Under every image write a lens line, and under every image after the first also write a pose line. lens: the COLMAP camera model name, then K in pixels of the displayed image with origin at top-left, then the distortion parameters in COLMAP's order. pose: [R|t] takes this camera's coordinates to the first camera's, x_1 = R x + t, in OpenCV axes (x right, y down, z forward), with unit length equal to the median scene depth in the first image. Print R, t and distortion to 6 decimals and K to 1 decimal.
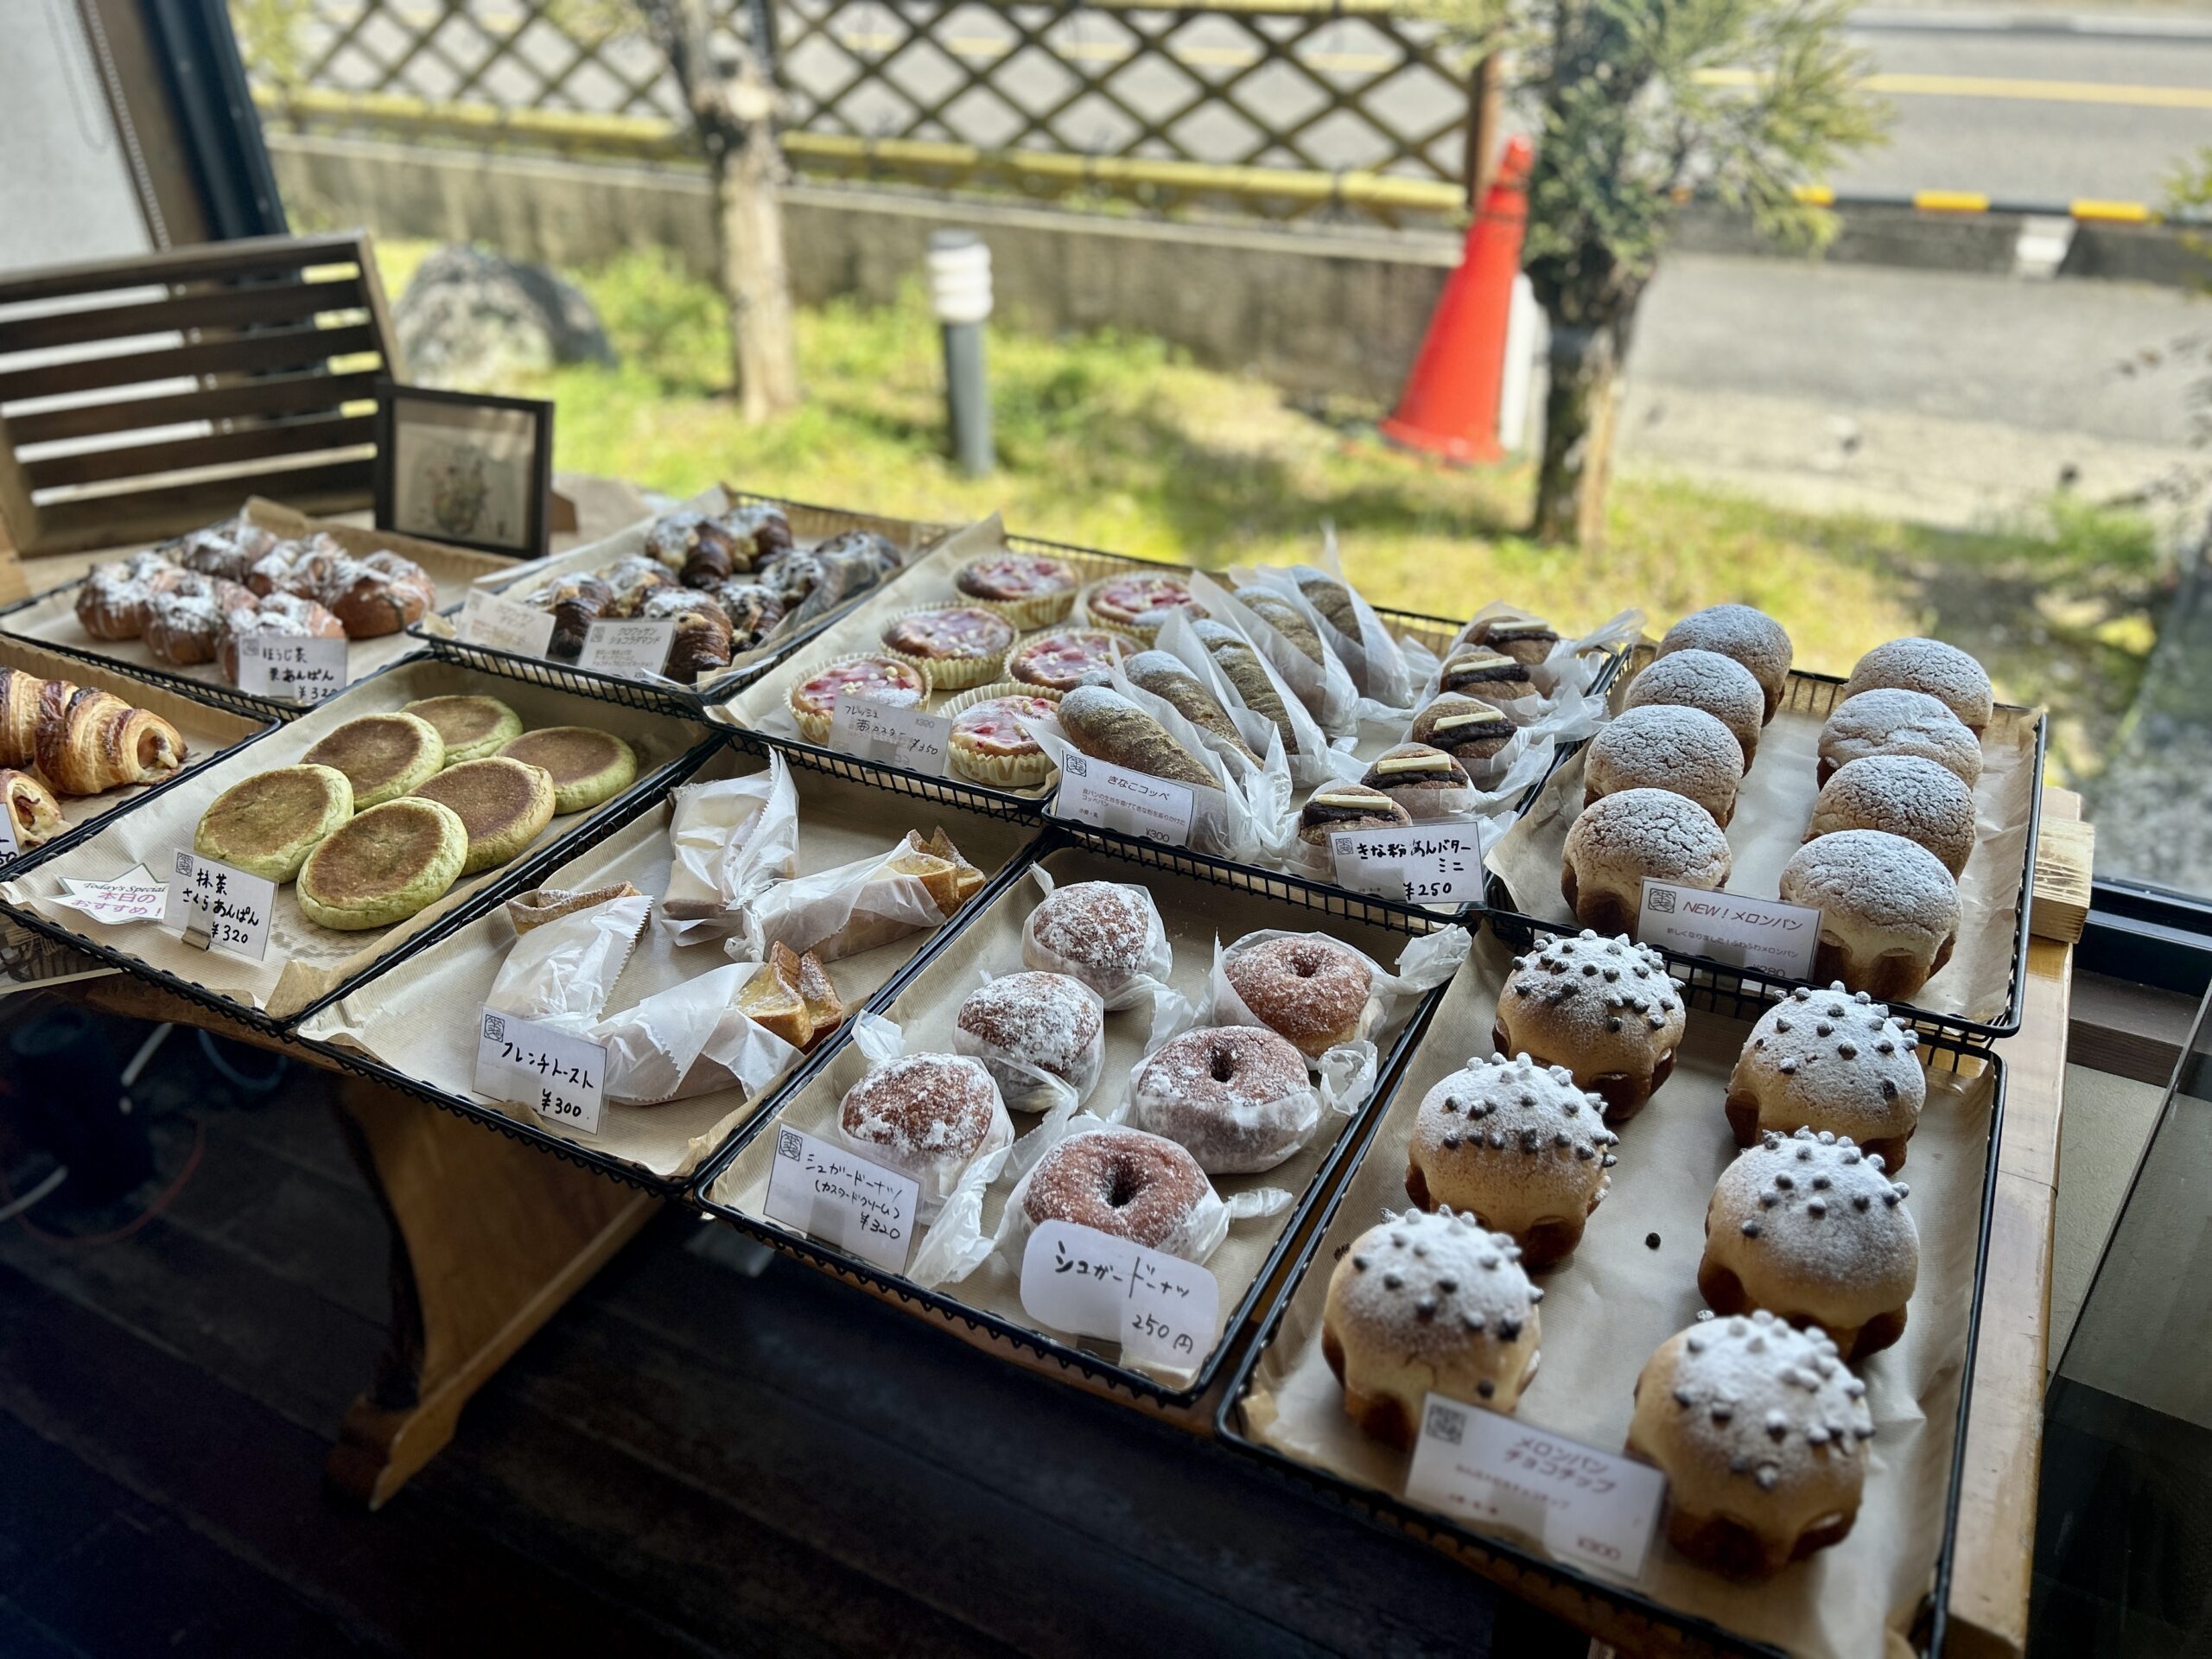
lens RADIAL K [[1666.7, 0, 1108.9], [0, 1666.7, 836.9], [0, 0, 1]] dist [0.030354, 0.002875]
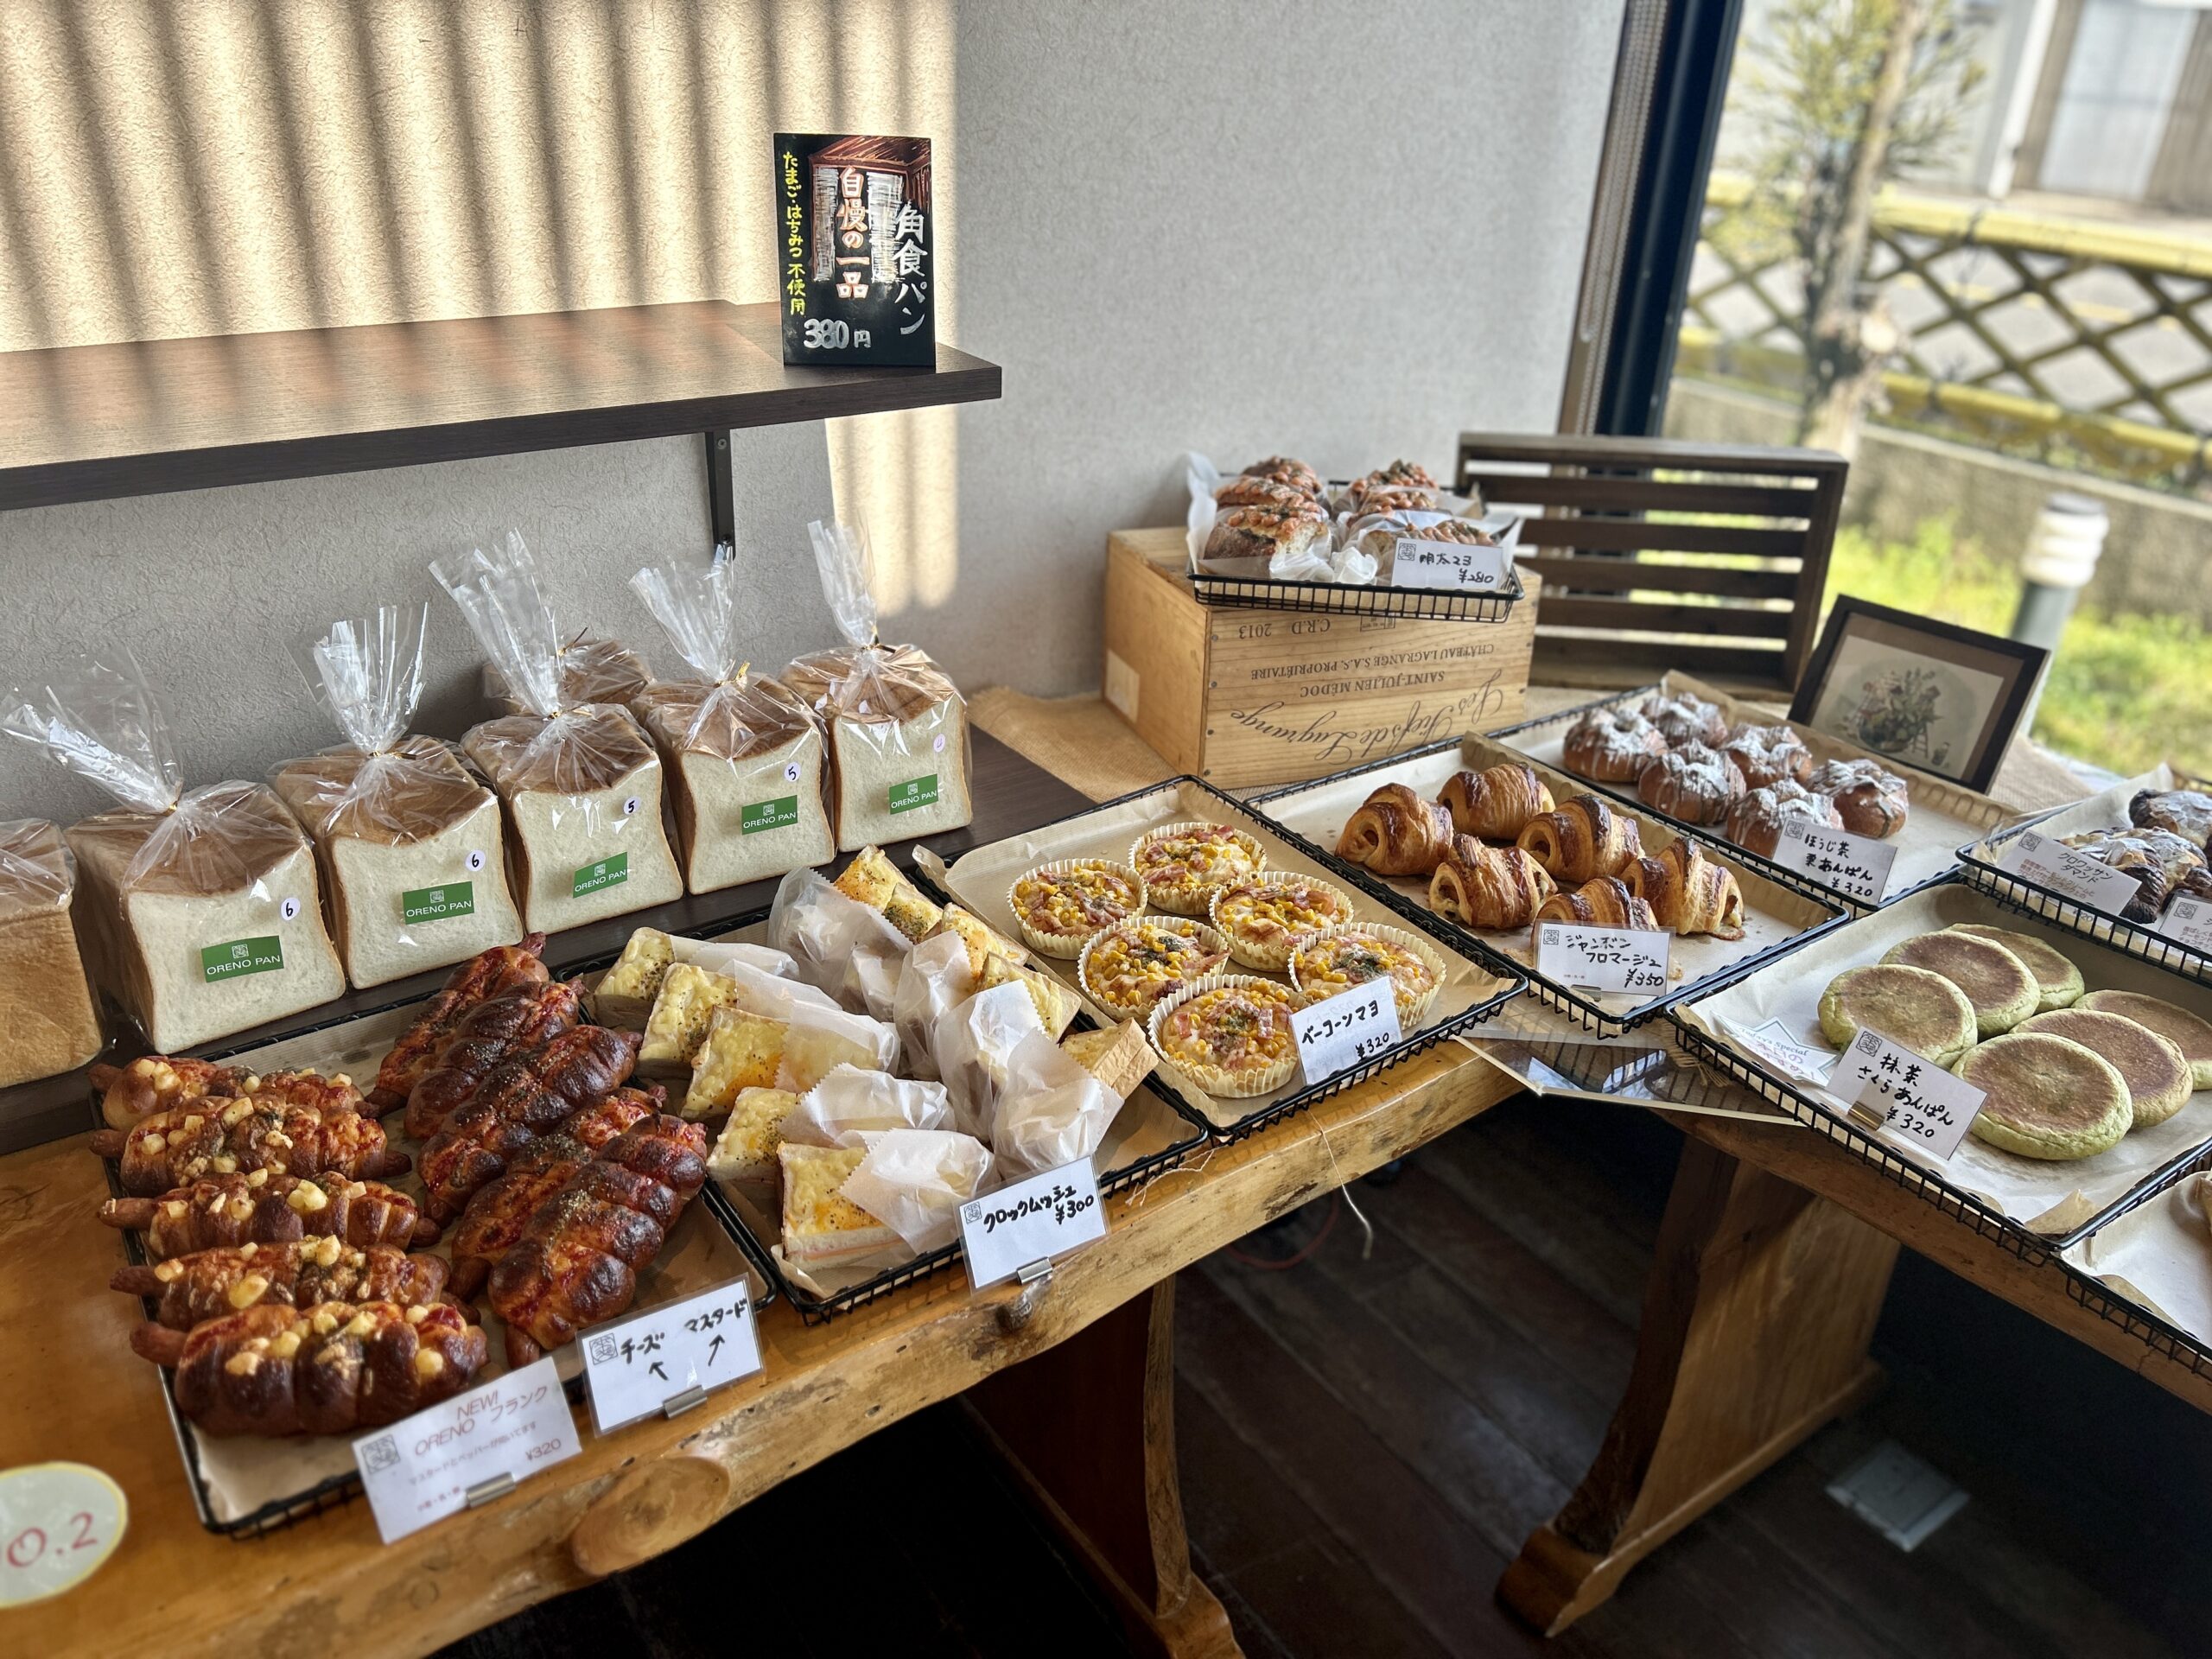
lens RADIAL K [[1666.7, 0, 1110.2], [0, 1666.7, 825.4], [0, 0, 1]] dist [0.030354, 0.002875]
pose [[0.902947, 0.257179, -0.344305, -0.503045], [-0.289491, 0.956121, -0.045020, 0.054578], [0.317619, 0.140324, 0.937778, -0.130216]]
